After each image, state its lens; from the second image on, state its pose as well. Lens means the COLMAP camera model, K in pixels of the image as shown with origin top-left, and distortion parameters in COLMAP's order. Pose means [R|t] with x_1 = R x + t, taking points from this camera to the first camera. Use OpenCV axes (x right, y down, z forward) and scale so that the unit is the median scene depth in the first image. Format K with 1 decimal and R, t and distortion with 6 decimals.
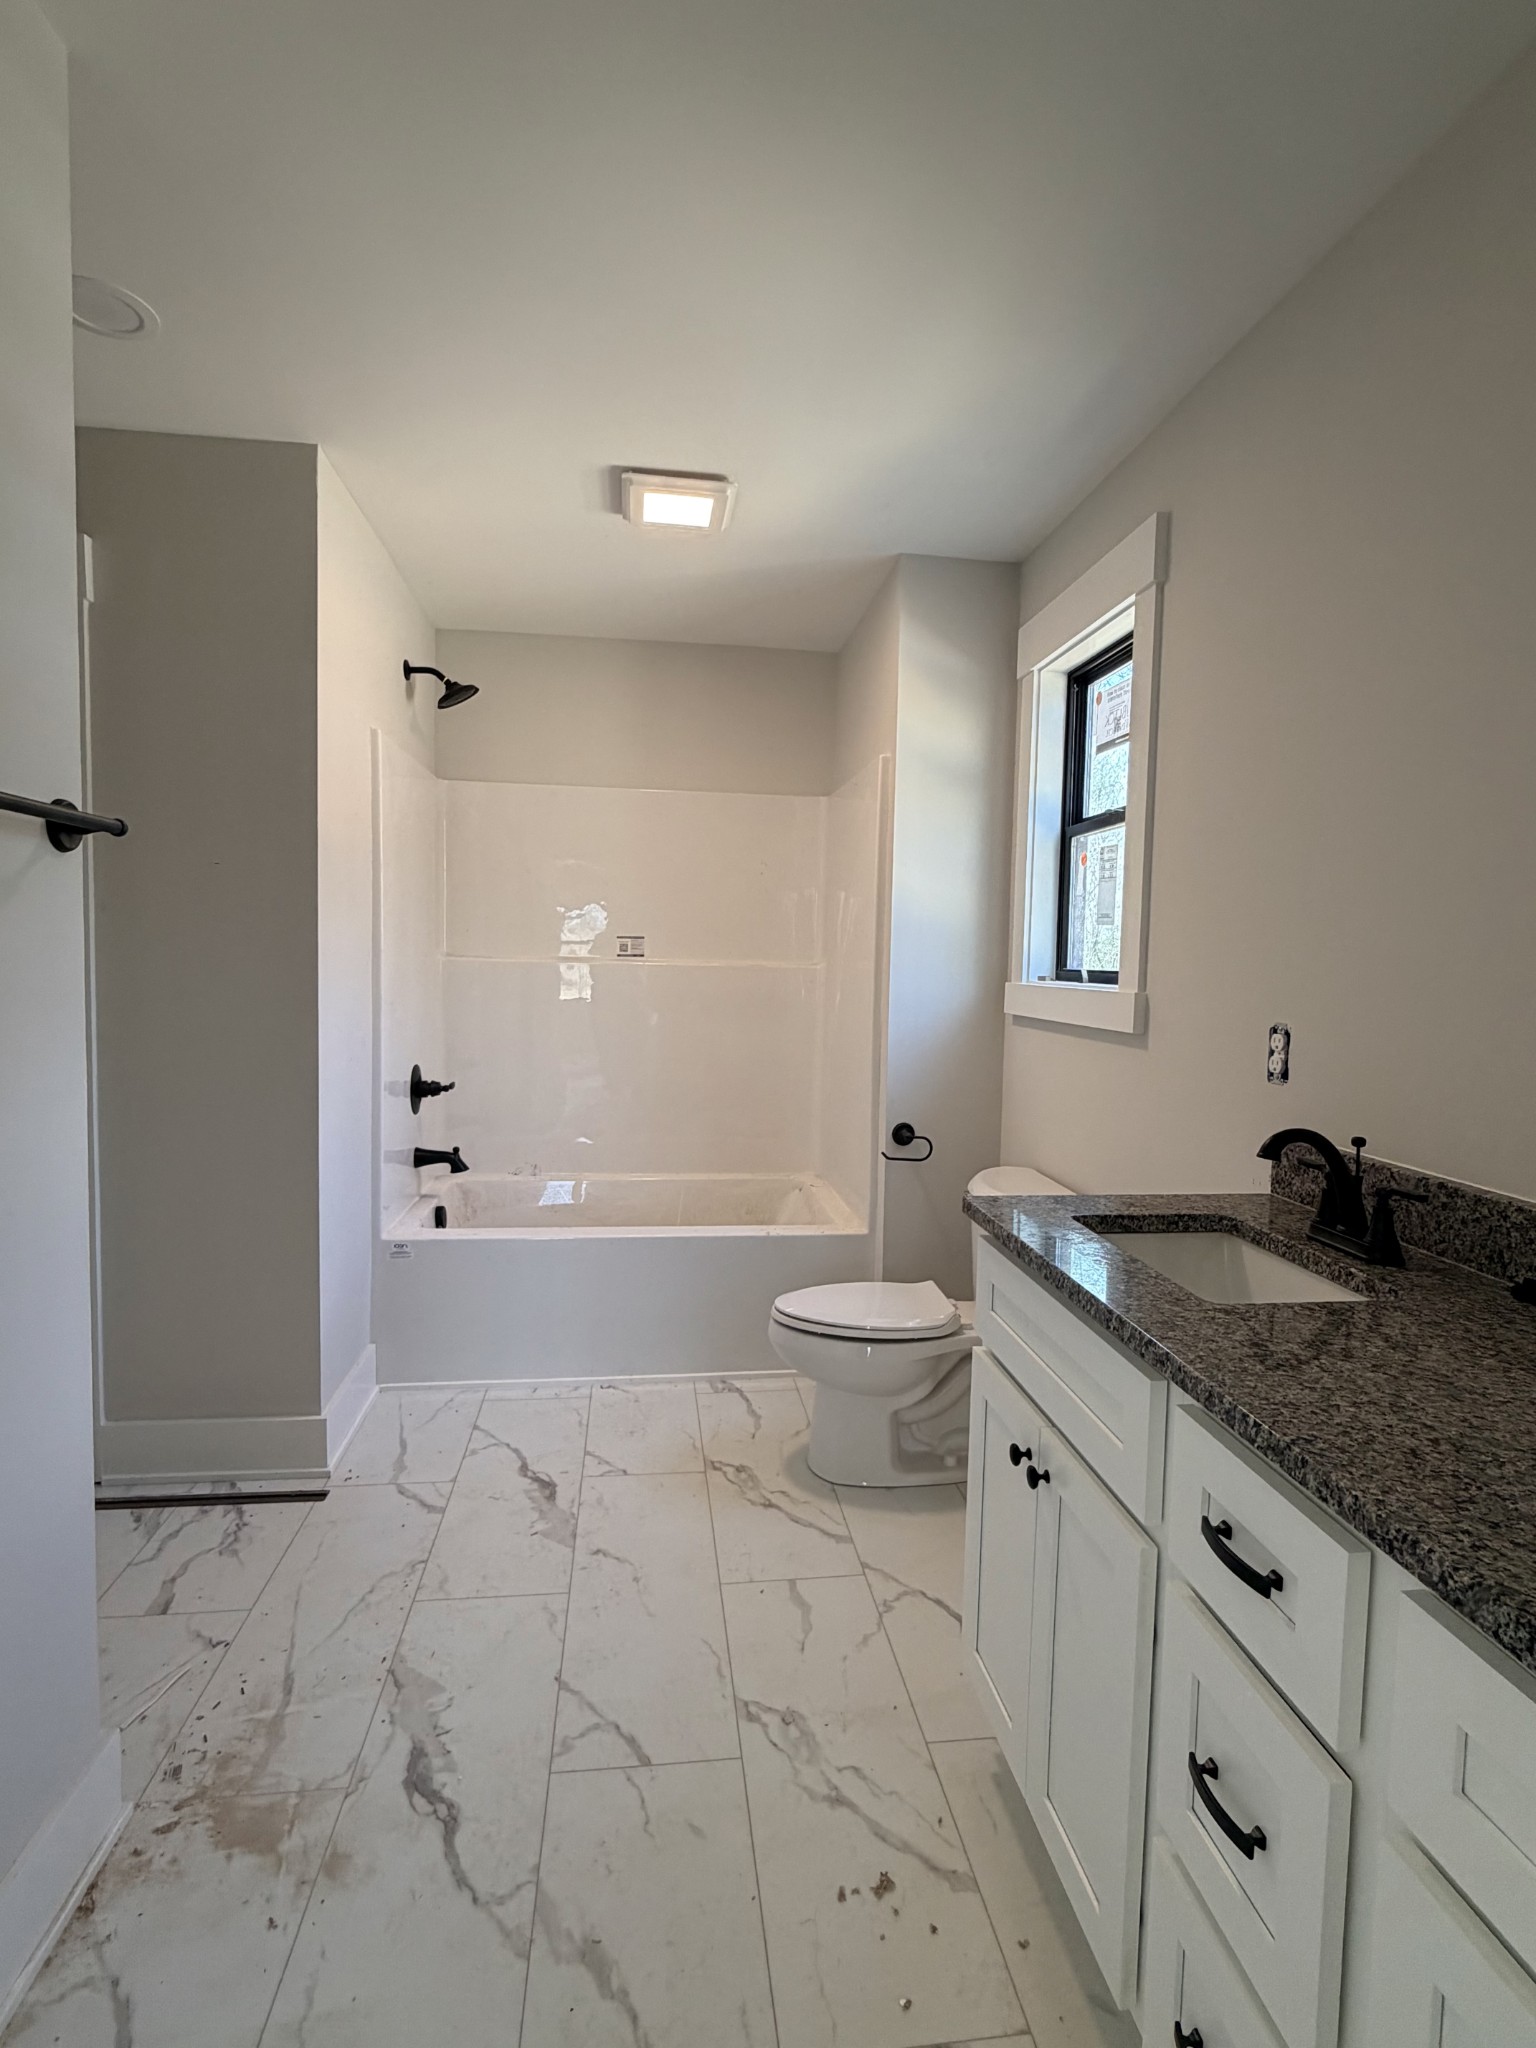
lens RADIAL K [[1018.2, 0, 763.0], [0, 1018.2, 1021.1], [0, 0, 1]] dist [-0.000437, 0.000278]
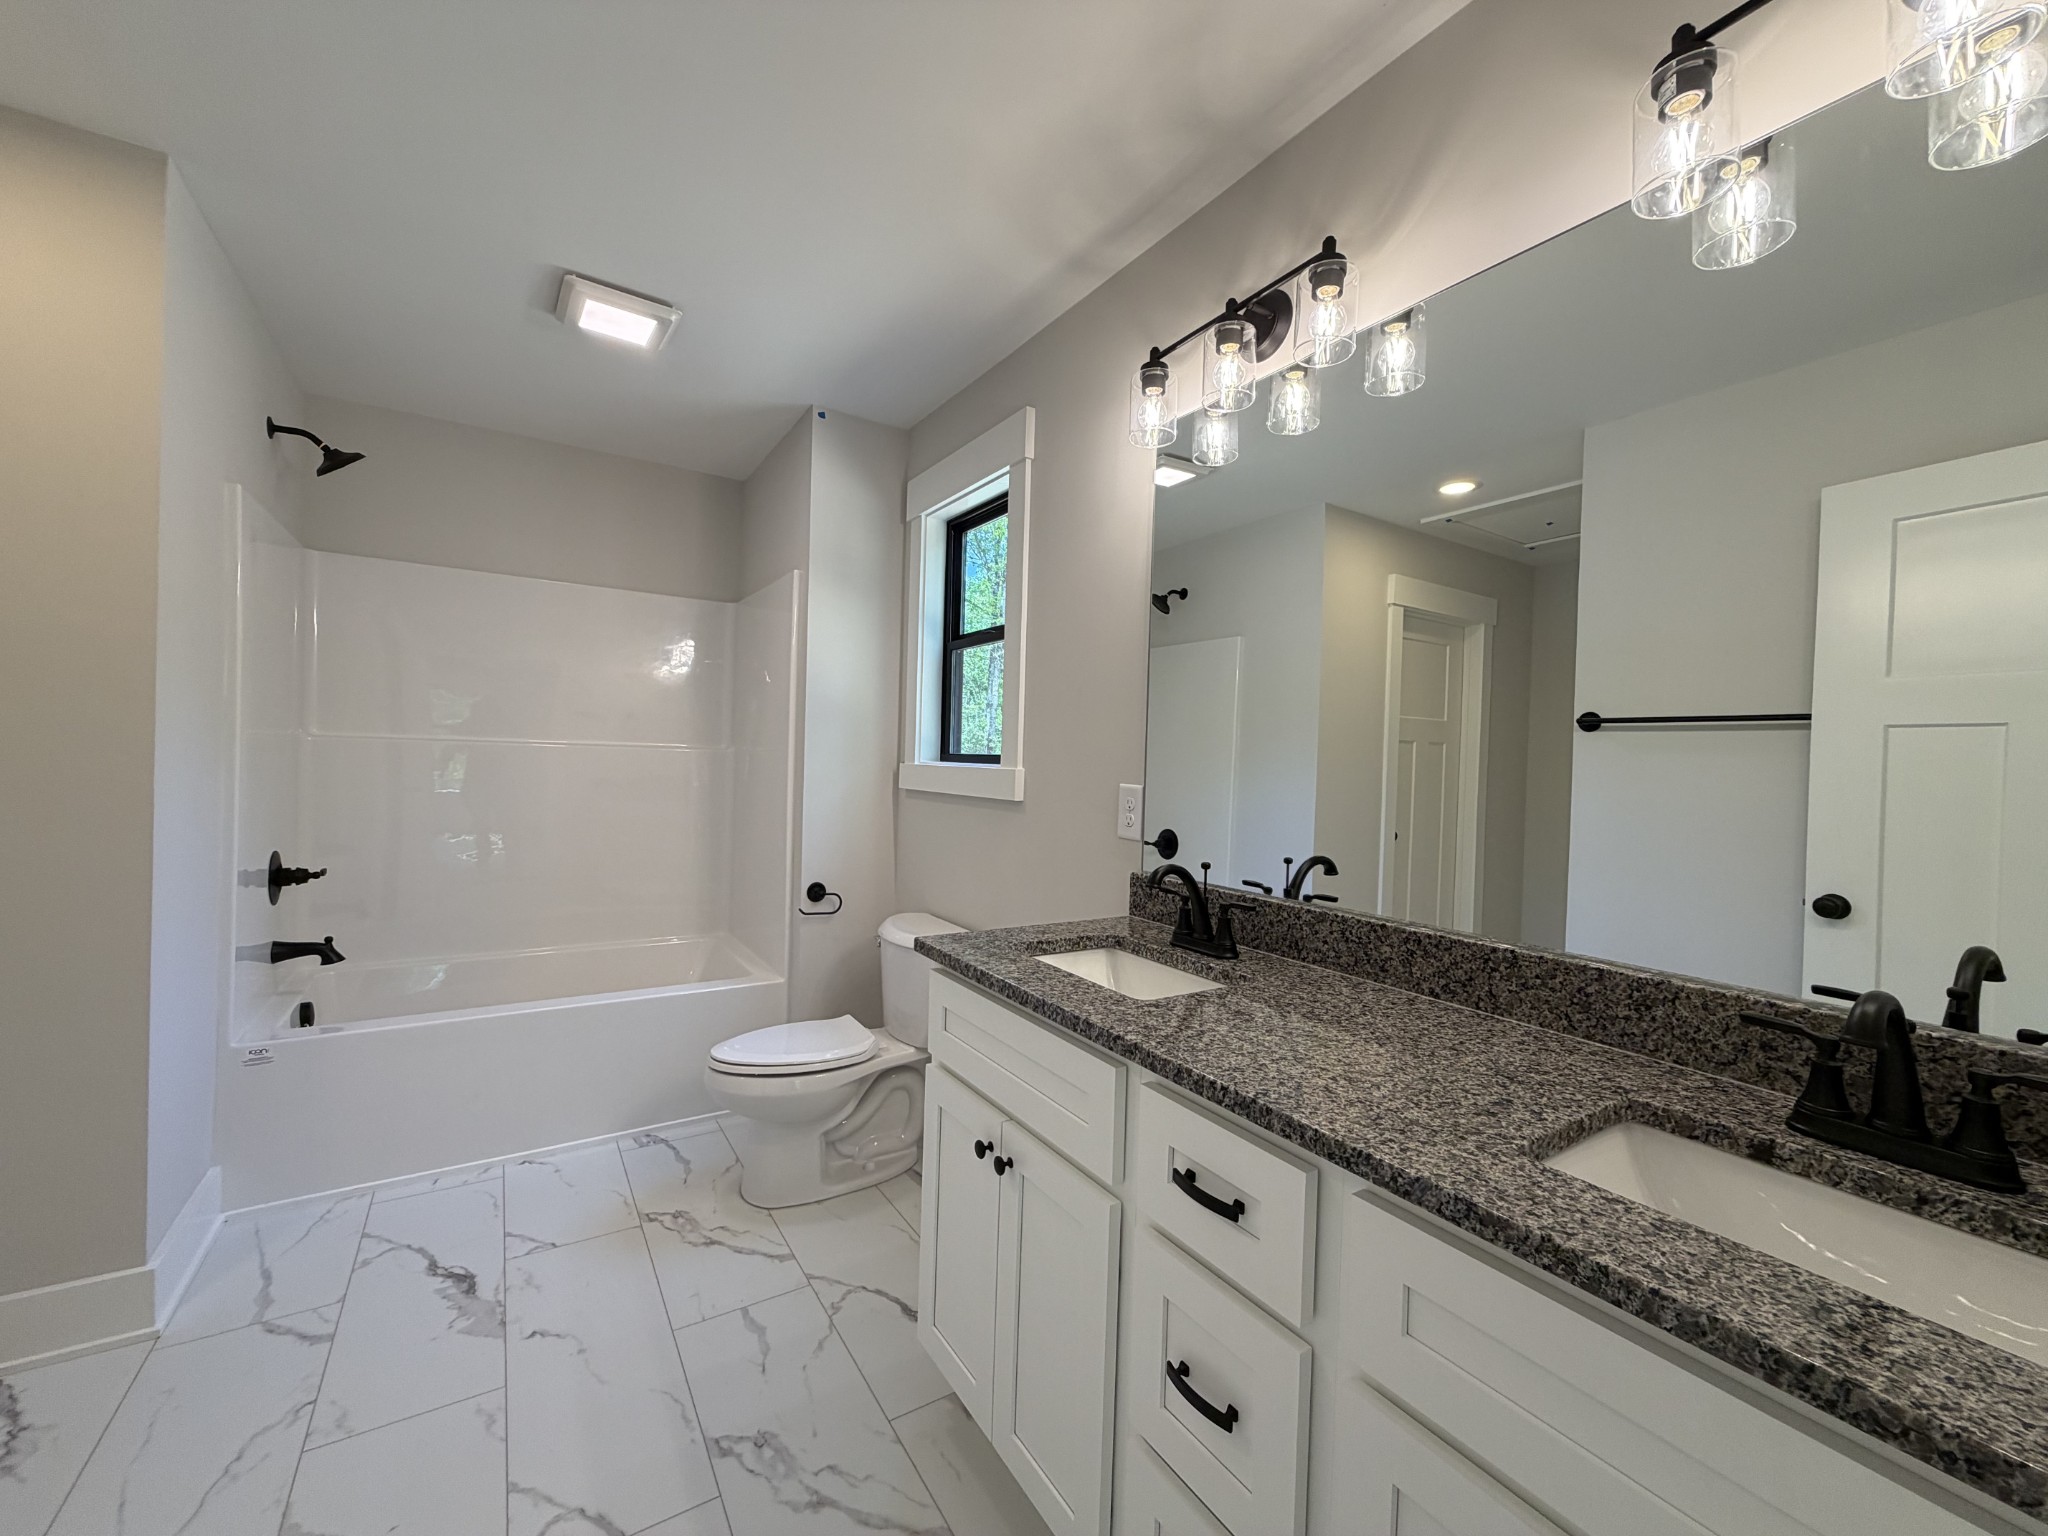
lens RADIAL K [[818.0, 0, 1016.3], [0, 818.0, 770.1], [0, 0, 1]] dist [0.000671, -0.000107]
pose [[0.903783, -0.000063, 0.427992, -0.082920], [0.016162, 0.999292, -0.033983, 0.009027], [-0.427687, 0.037630, 0.903144, 0.064231]]
